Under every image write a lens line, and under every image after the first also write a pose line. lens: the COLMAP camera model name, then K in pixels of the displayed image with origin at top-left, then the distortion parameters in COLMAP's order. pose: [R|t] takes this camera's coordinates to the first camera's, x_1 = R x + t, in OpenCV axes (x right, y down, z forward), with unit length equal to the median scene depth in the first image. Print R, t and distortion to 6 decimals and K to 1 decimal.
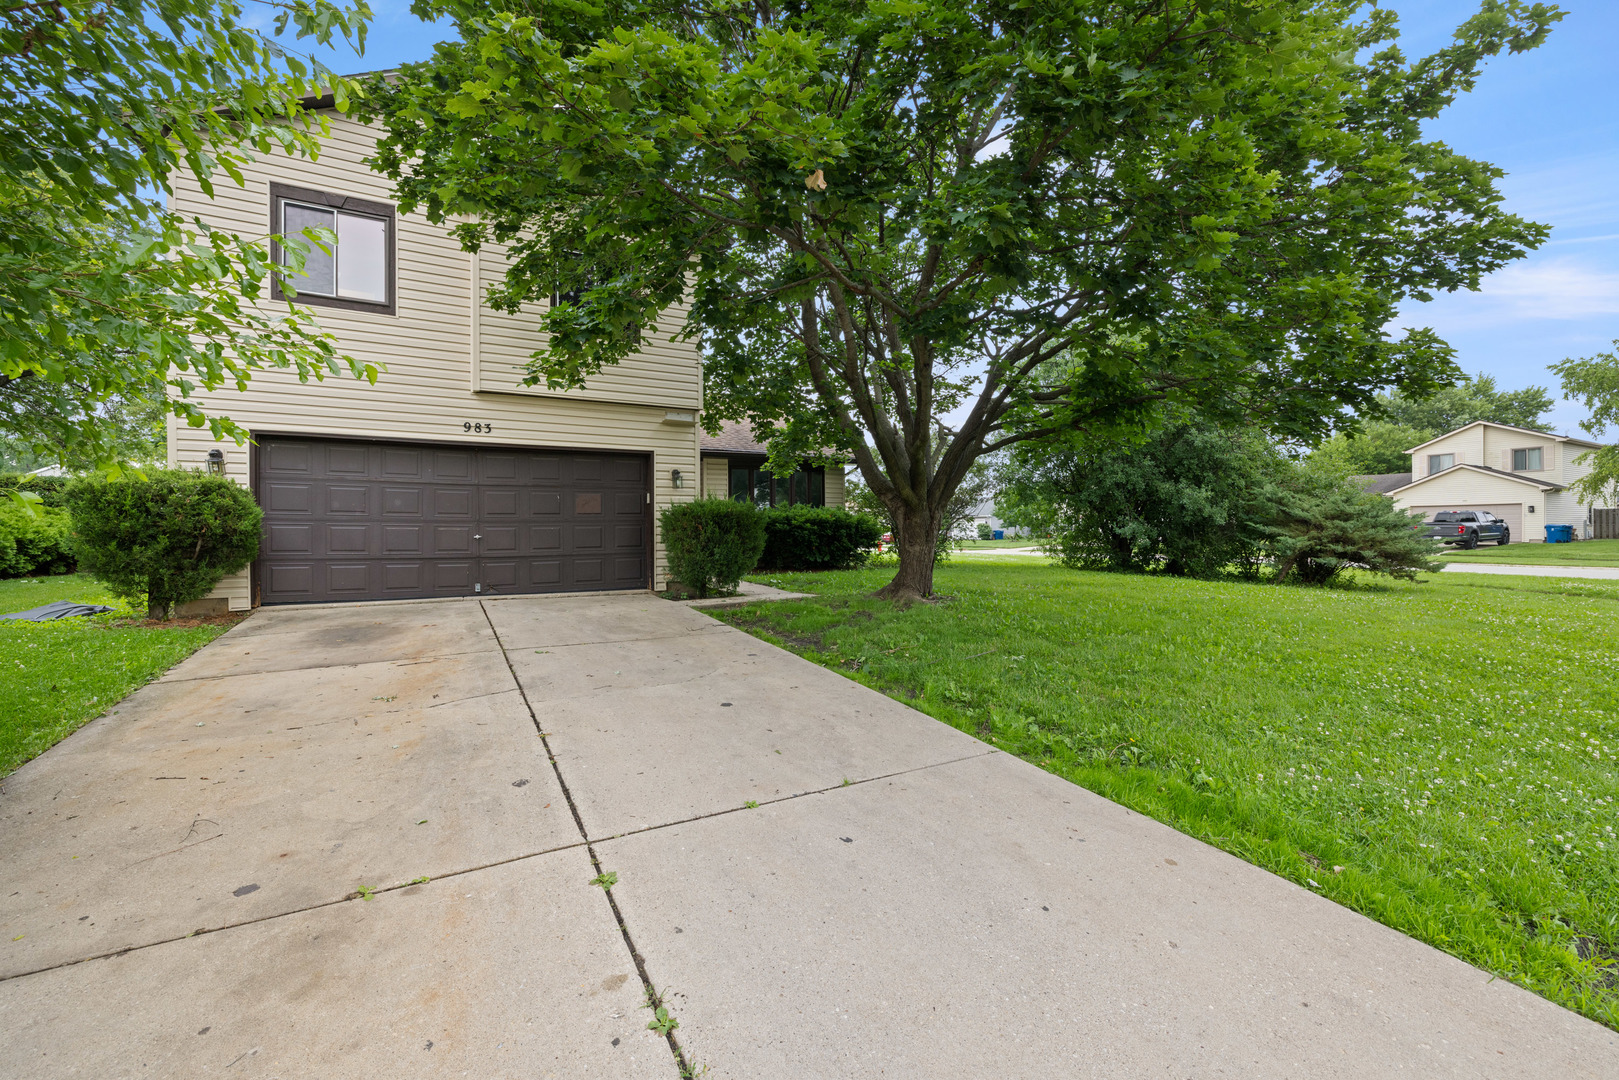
lens RADIAL K [[679.0, 0, 811.0], [0, 679.0, 533.8], [0, 0, 1]] dist [-0.001378, 0.000073]
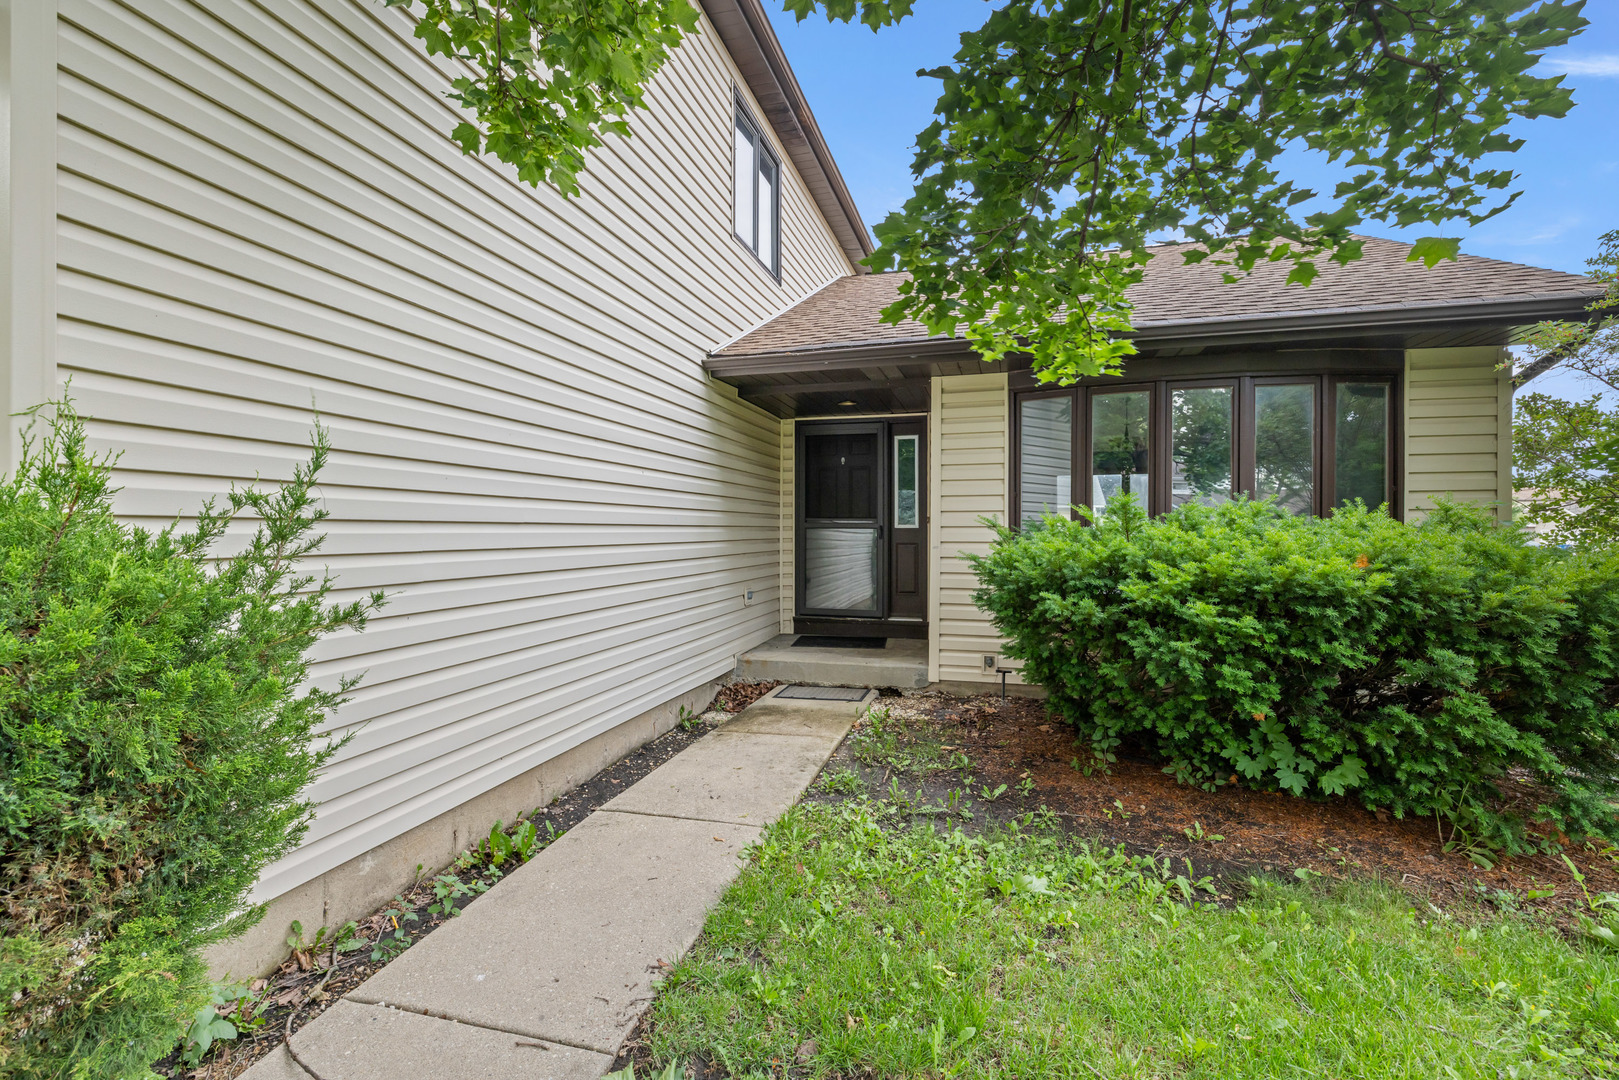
lens RADIAL K [[679.0, 0, 811.5], [0, 679.0, 538.3], [0, 0, 1]] dist [-0.001378, 0.000073]
pose [[0.707952, 0.004038, -0.706249, 0.051064], [-0.005914, 0.999982, -0.000211, -0.030660], [0.706236, 0.004326, 0.707964, 0.737844]]
